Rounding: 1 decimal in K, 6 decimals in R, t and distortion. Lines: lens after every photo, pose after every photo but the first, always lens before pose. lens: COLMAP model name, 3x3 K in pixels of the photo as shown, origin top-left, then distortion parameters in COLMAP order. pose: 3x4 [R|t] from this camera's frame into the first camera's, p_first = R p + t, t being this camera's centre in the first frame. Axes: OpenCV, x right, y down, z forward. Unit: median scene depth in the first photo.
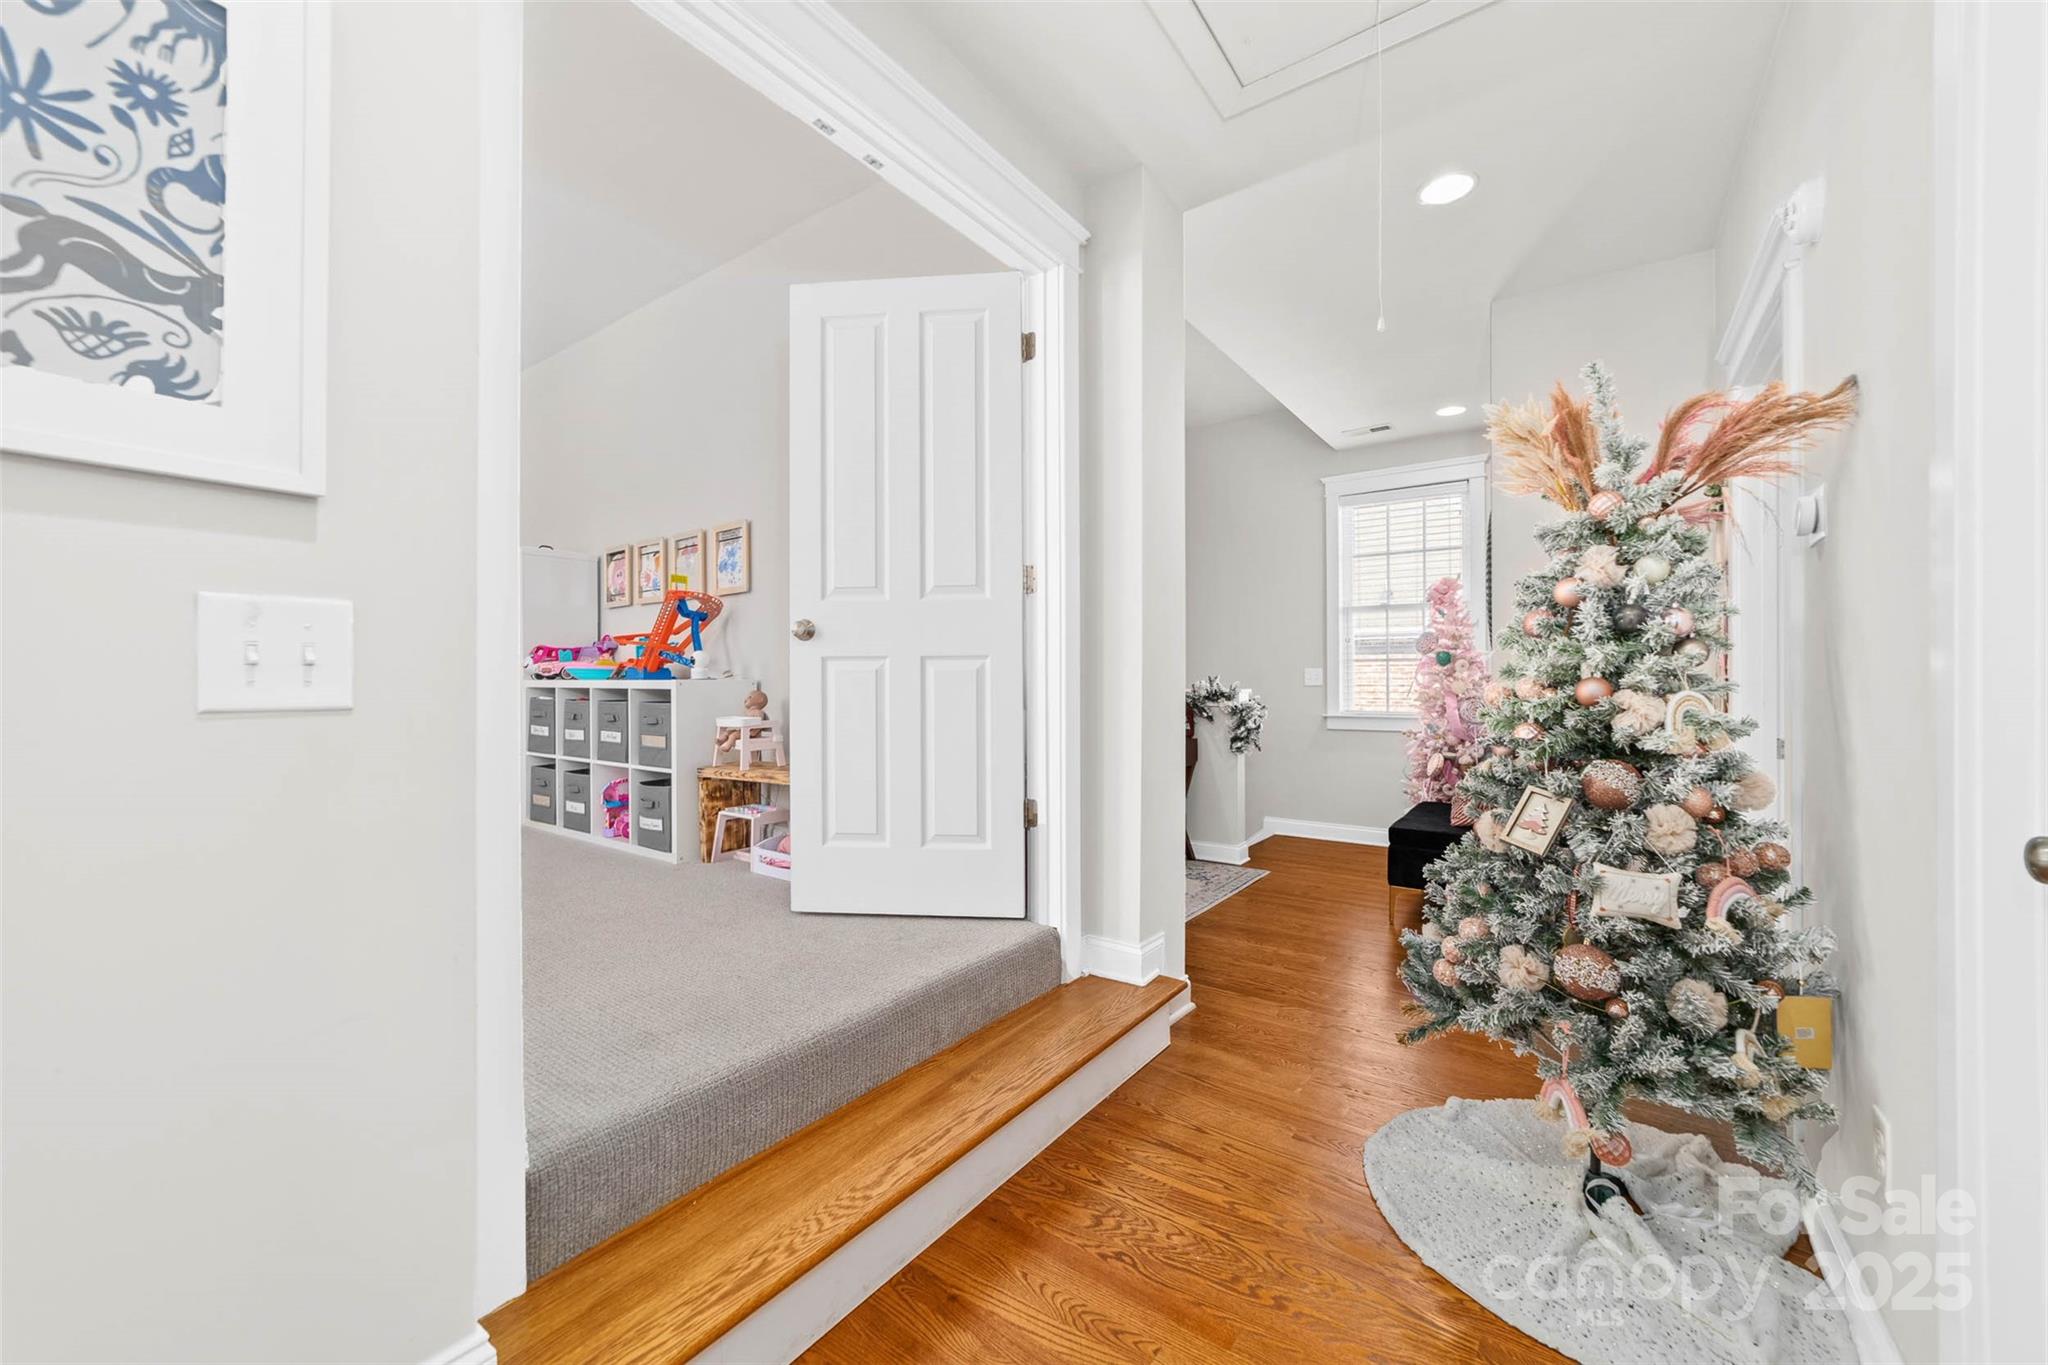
lens RADIAL K [[812.5, 0, 1046.3], [0, 812.5, 655.3], [0, 0, 1]] dist [-0.003316, 0.000182]
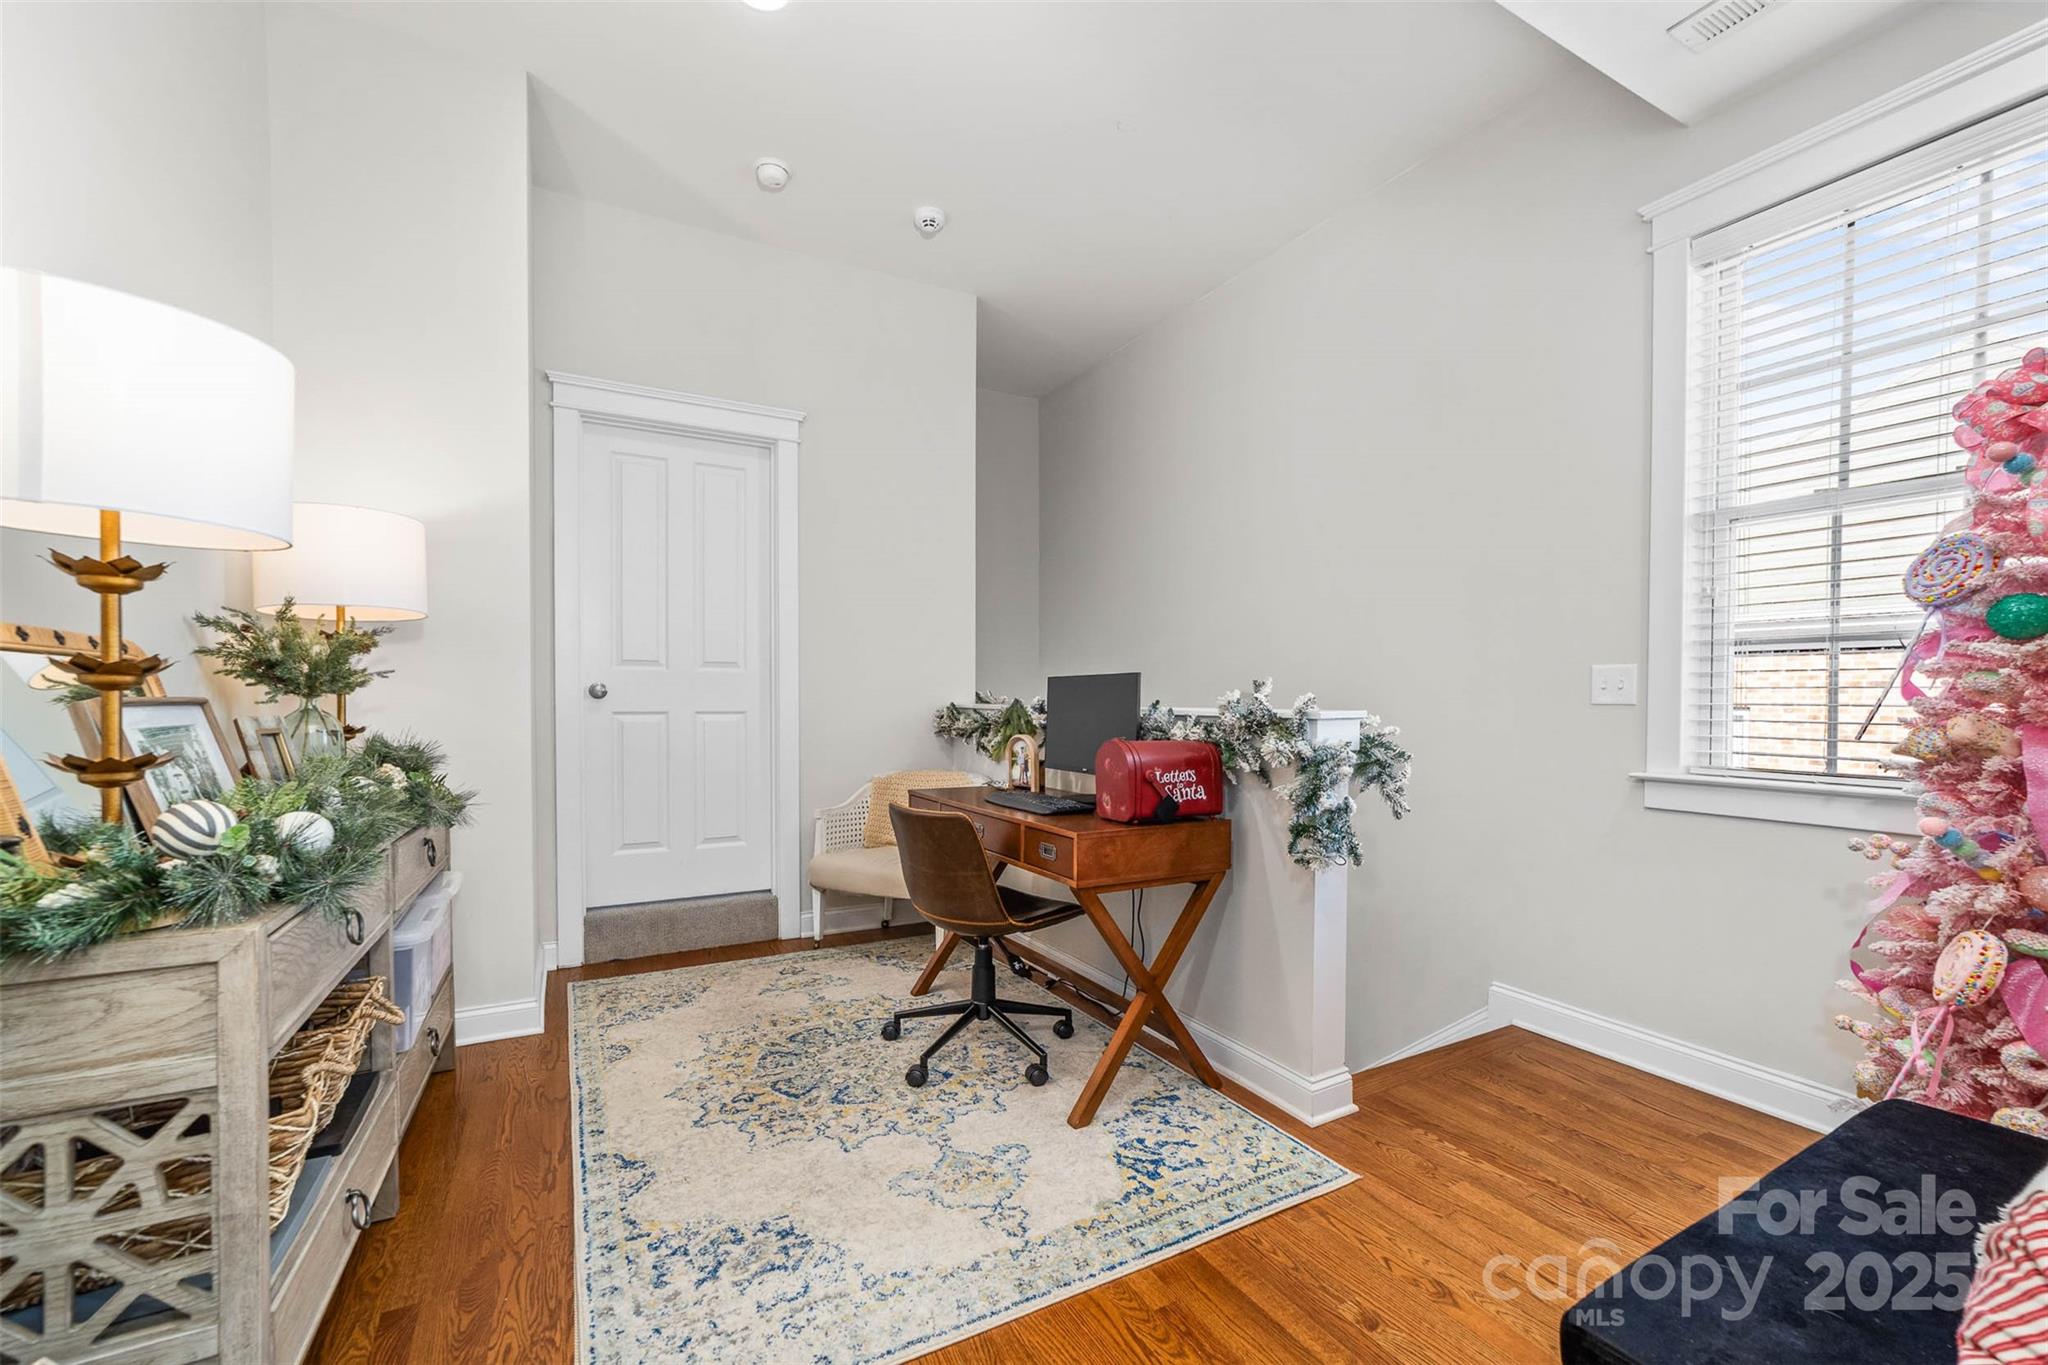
lens RADIAL K [[803.4, 0, 1031.3], [0, 803.4, 701.6], [0, 0, 1]] dist [-0.016269, 0.000155]
pose [[0.883438, 0.008688, -0.468468, 0.299509], [0.012227, 0.999060, 0.041587, 0.017961], [0.468389, -0.042468, 0.882501, 0.568554]]
